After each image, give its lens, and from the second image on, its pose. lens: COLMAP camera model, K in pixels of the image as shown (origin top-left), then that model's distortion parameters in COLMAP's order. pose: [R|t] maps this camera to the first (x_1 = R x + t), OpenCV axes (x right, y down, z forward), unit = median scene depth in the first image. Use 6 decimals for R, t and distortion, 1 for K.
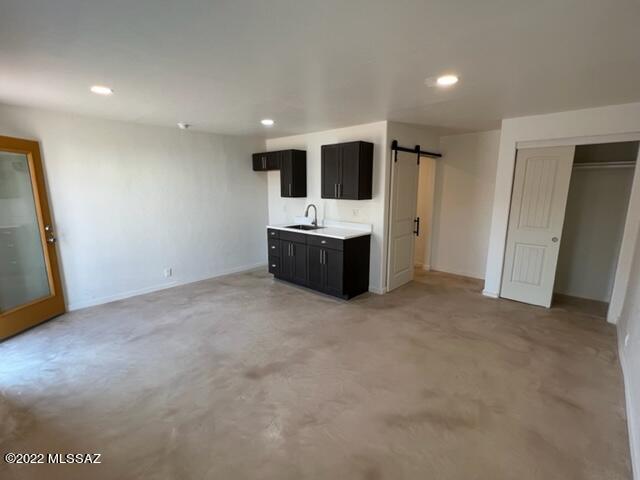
lens RADIAL K [[301.7, 0, 318.6], [0, 301.7, 240.7], [0, 0, 1]] dist [0.001748, -0.000027]
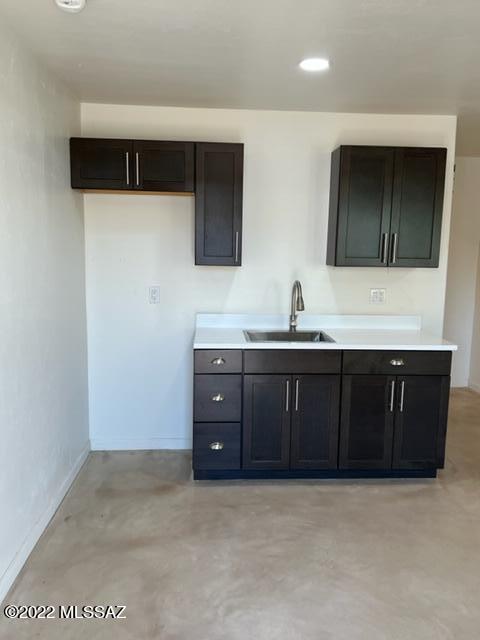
lens RADIAL K [[553.5, 0, 241.4], [0, 553.5, 324.9], [0, 0, 1]] dist [0.039646, -0.034100]
pose [[0.688392, -0.088568, 0.719911, -0.730045], [0.111311, 0.993660, 0.015809, -0.089634], [-0.716747, 0.069251, 0.693886, 0.590683]]
